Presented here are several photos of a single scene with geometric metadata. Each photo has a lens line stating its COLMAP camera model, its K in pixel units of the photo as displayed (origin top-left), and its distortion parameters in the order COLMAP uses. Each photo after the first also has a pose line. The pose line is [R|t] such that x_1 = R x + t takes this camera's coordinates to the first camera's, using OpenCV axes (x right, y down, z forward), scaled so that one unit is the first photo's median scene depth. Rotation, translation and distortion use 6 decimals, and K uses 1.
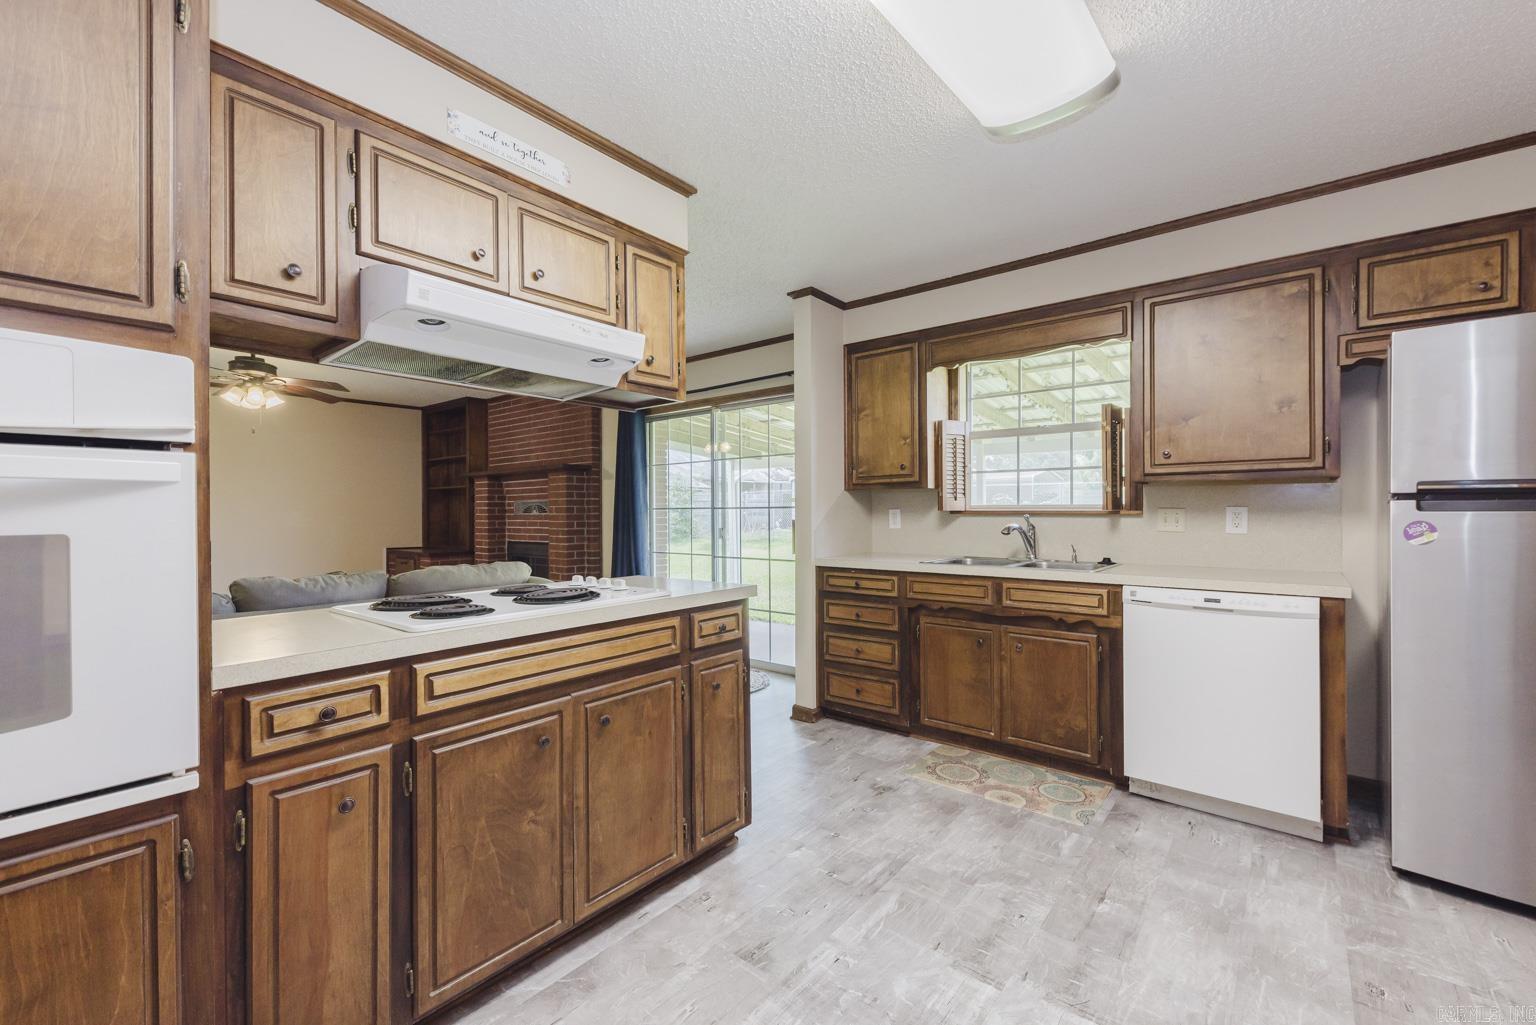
lens RADIAL K [[639.0, 0, 764.1], [0, 639.0, 511.0], [0, 0, 1]] dist [0.013088, -0.002118]
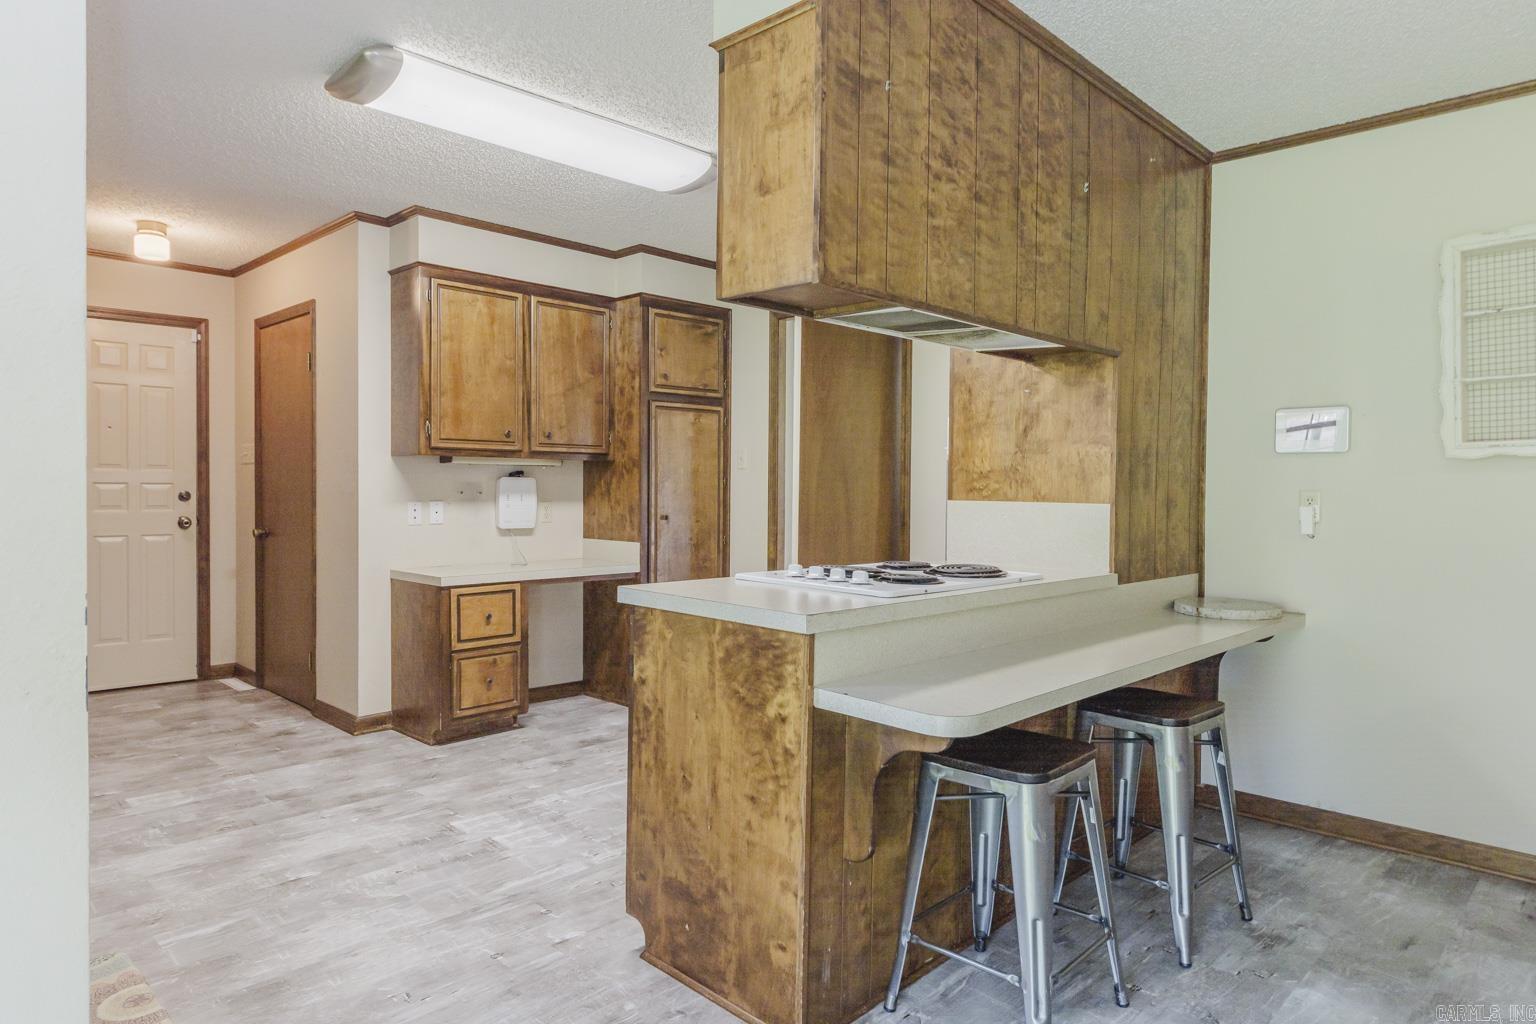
lens RADIAL K [[919.6, 0, 789.1], [0, 919.6, 497.5], [0, 0, 1]] dist [0.016816, -0.000606]
pose [[-0.998070, -0.005814, 0.061822, -0.217290], [-0.005142, 0.999926, 0.011021, 0.002512], [-0.061881, 0.010682, -0.998026, 1.657830]]
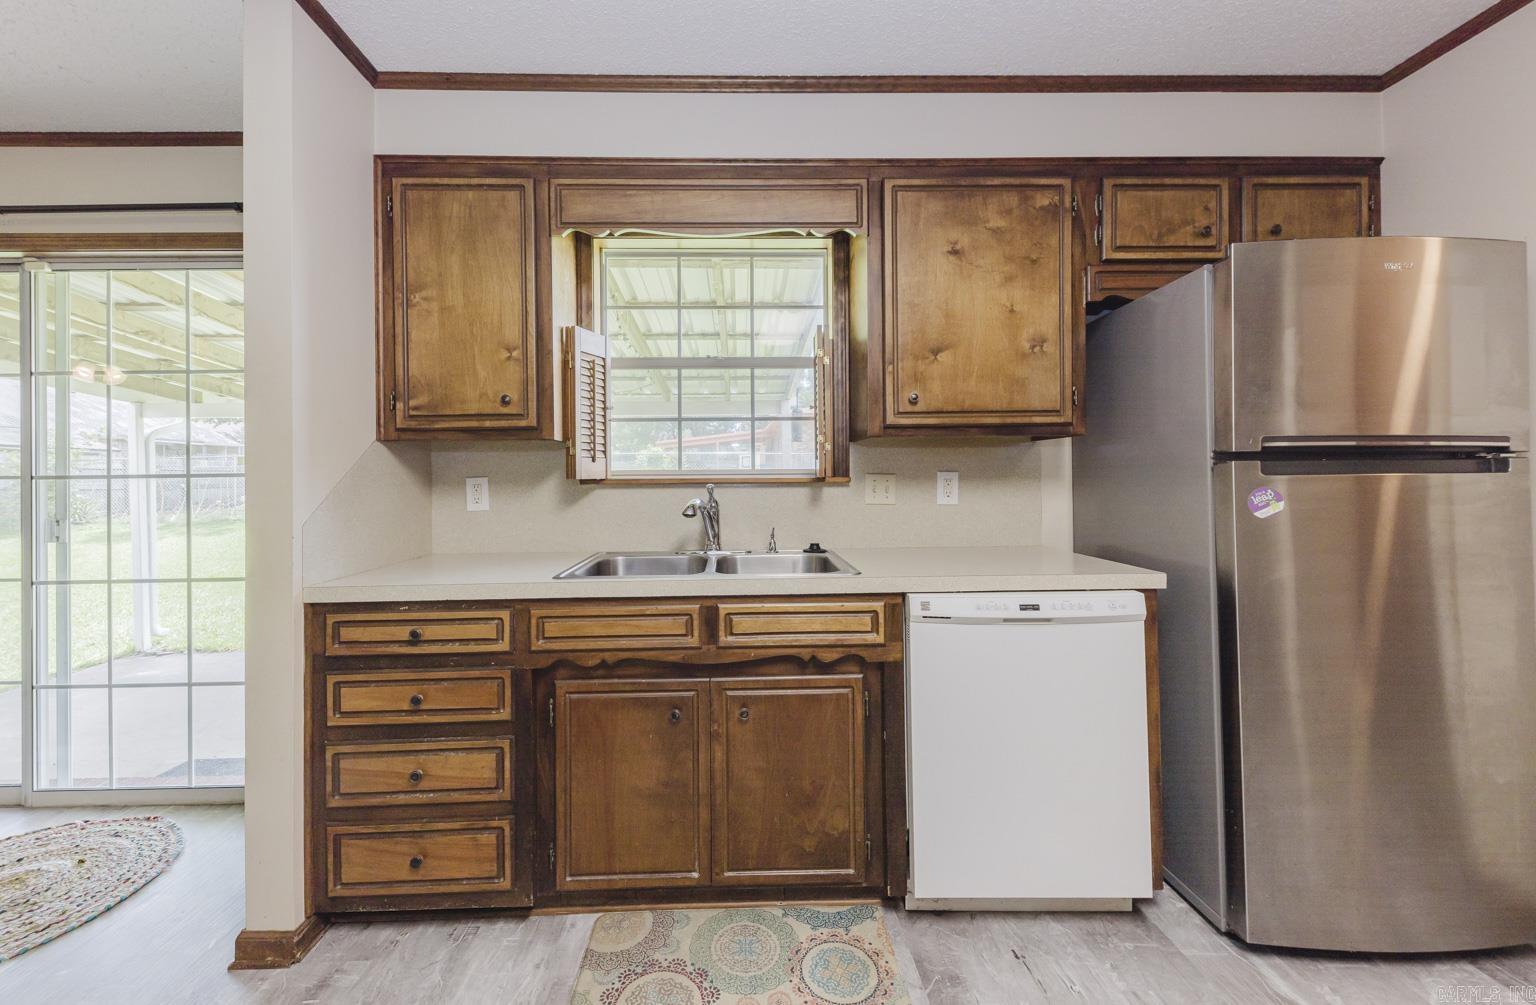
lens RADIAL K [[593.4, 0, 748.9], [0, 593.4, 476.0], [0, 0, 1]] dist [0.016234, -0.001520]
pose [[0.754208, -0.000085, 0.656636, 0.051064], [0.006743, 0.999948, -0.007615, 0.001898], [-0.656601, 0.010171, 0.754169, 0.622151]]
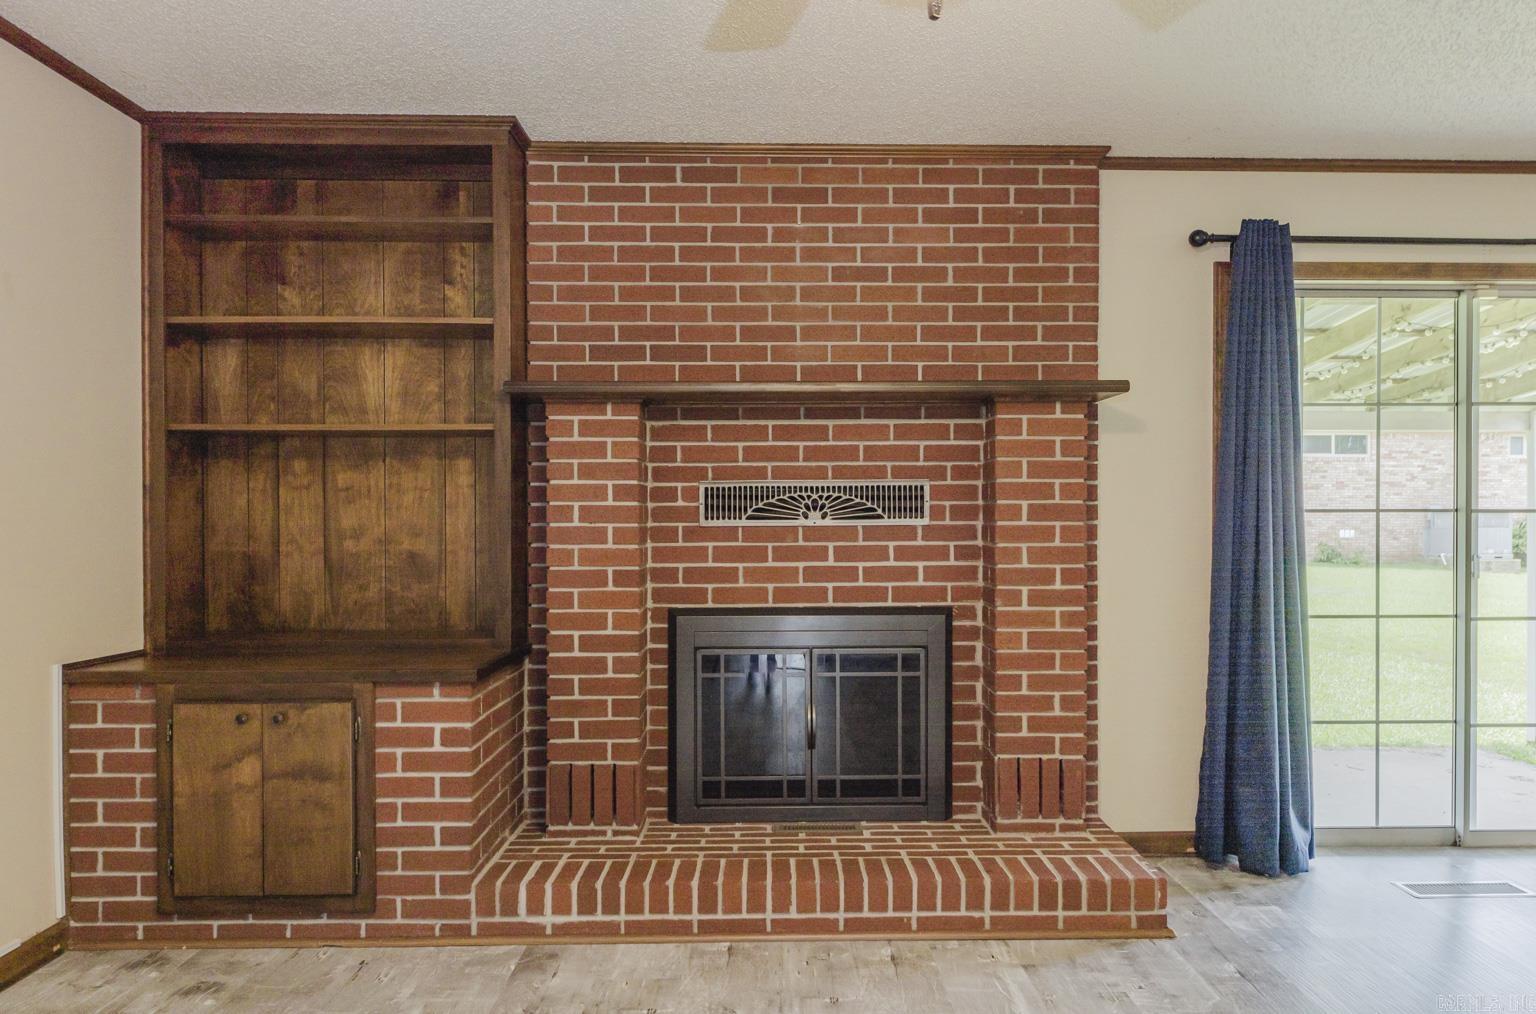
lens RADIAL K [[1036.1, 0, 781.1], [0, 1036.1, 523.1], [0, 0, 1]] dist [0.012544, -0.004286]
pose [[0.746971, 0.000527, 0.664856, -1.666758], [-0.004726, 0.999979, 0.004518, 0.005723], [-0.664839, -0.006517, 0.746958, 1.435194]]
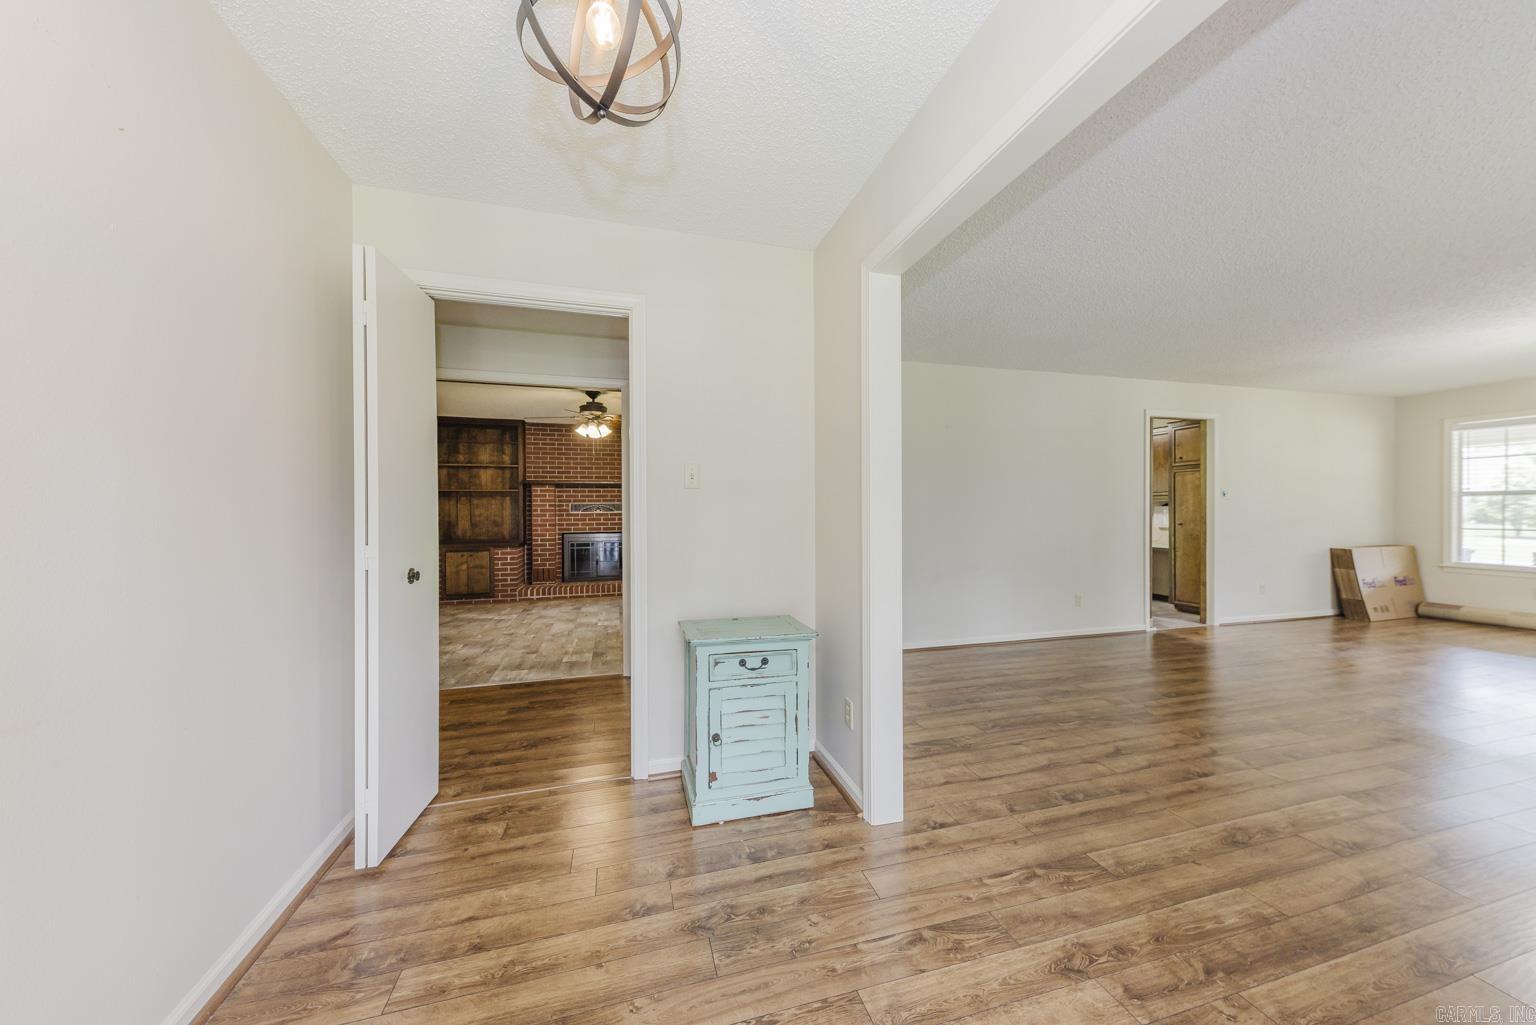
lens RADIAL K [[534.2, 0, 759.3], [0, 534.2, 509.9], [0, 0, 1]] dist [0.024197, -0.000686]
pose [[0.563619, 0.002749, 0.826030, -2.656791], [0.002777, 0.999983, -0.005222, 0.015946], [-0.826030, 0.005237, 0.563602, 0.045383]]
